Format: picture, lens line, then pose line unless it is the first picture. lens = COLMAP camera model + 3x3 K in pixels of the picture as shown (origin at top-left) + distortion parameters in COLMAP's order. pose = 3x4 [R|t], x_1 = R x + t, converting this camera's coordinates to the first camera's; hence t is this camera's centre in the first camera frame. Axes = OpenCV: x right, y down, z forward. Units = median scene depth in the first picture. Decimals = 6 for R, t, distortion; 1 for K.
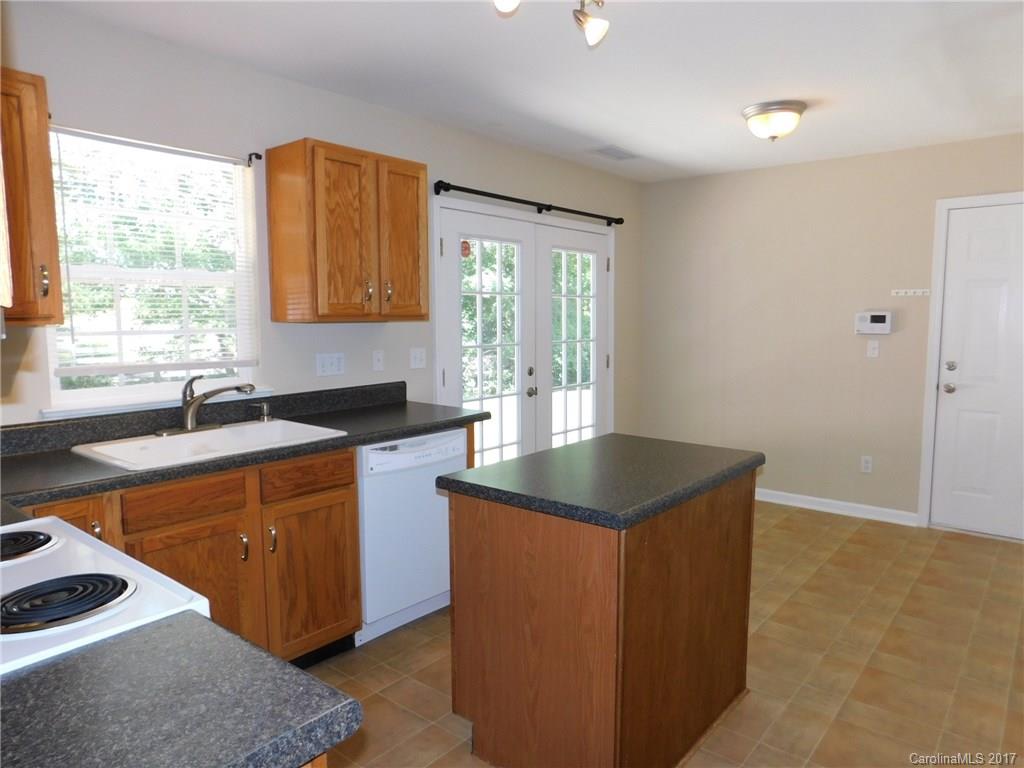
lens RADIAL K [[685.6, 0, 507.4], [0, 685.6, 389.5], [0, 0, 1]] dist [-0.048654, 0.050085]
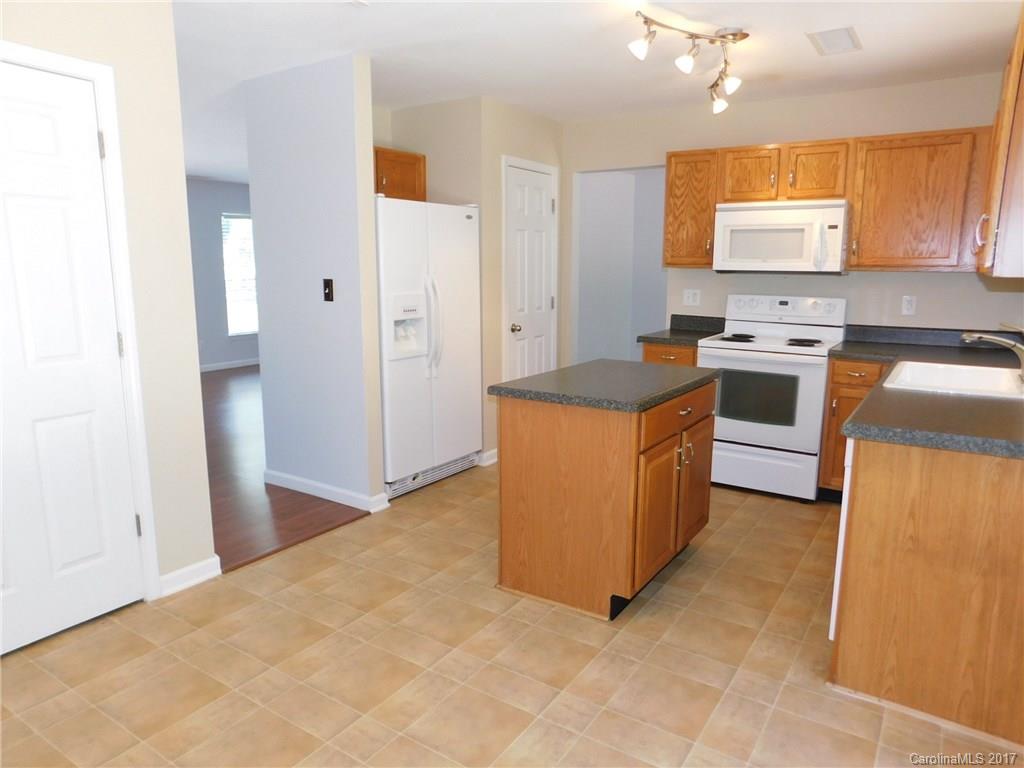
lens RADIAL K [[685.6, 0, 515.8], [0, 685.6, 384.5], [0, 0, 1]] dist [-0.048654, 0.050085]
pose [[-0.993103, 0.018758, -0.115733, 0.377968], [-0.014956, 0.958787, 0.283732, -0.192027], [0.116285, 0.283506, -0.951894, 1.709610]]
